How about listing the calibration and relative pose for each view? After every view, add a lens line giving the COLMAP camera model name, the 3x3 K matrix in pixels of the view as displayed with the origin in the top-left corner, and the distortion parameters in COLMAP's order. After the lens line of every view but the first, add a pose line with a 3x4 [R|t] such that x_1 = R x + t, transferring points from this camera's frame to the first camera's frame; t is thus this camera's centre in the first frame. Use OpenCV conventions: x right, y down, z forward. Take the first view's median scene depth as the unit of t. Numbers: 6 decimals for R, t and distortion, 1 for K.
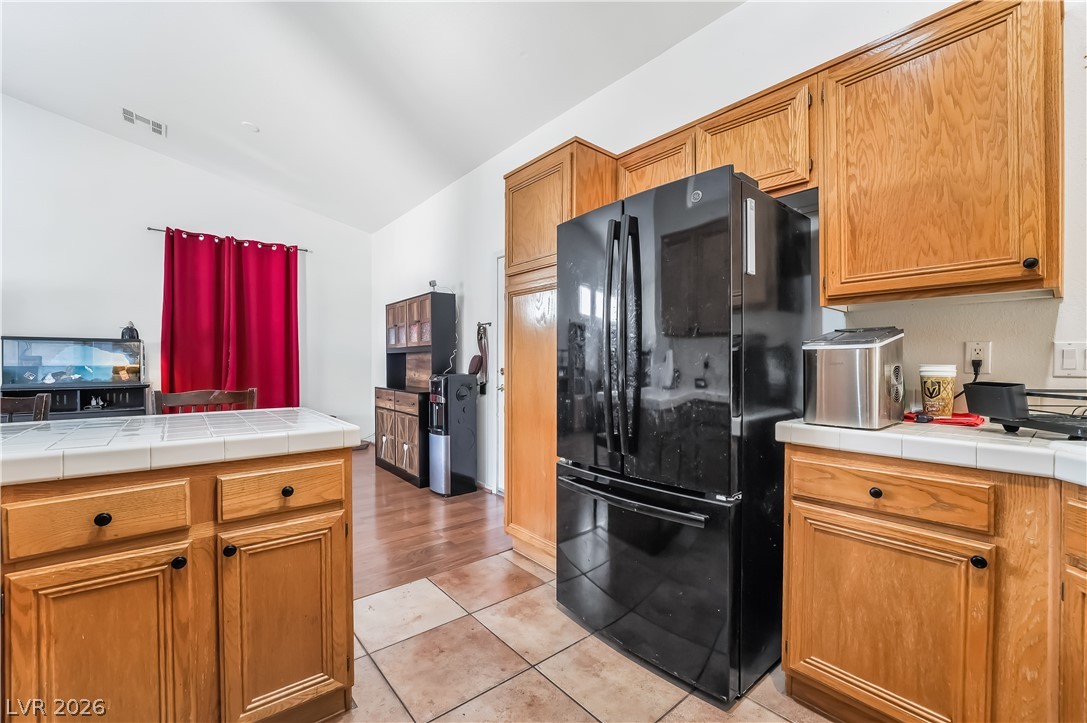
lens RADIAL K [[446.8, 0, 536.1], [0, 446.8, 363.8], [0, 0, 1]] dist [-0.020539, 0.001601]
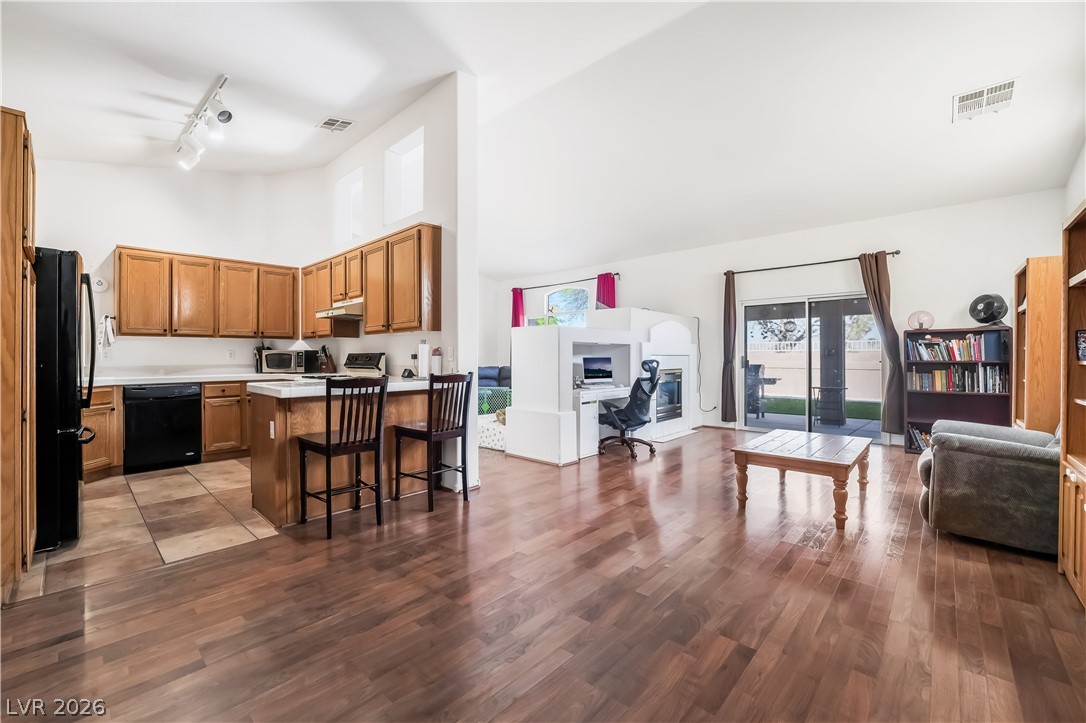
lens RADIAL K [[446.6, 0, 544.5], [0, 446.6, 354.3], [0, 0, 1]] dist [-0.026073, 0.003961]
pose [[-0.989829, -0.000389, -0.142260, -1.603671], [0.000193, 0.999992, -0.004077, -0.003016], [0.142261, -0.004063, -0.989821, 3.505191]]
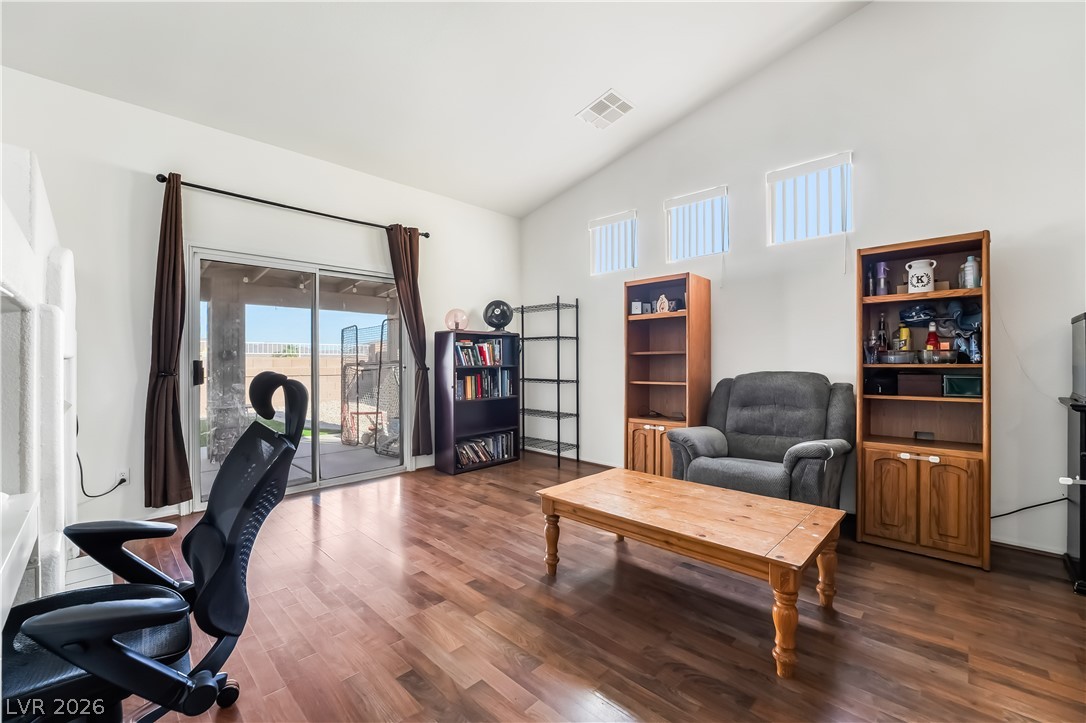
lens RADIAL K [[446.6, 0, 536.3], [0, 446.6, 359.7], [0, 0, 1]] dist [-0.026073, 0.003961]
pose [[0.098763, -0.002083, -0.995109, -1.924297], [-0.000666, 0.999997, -0.002160, -0.001837], [0.995111, 0.000876, 0.098762, 0.606474]]
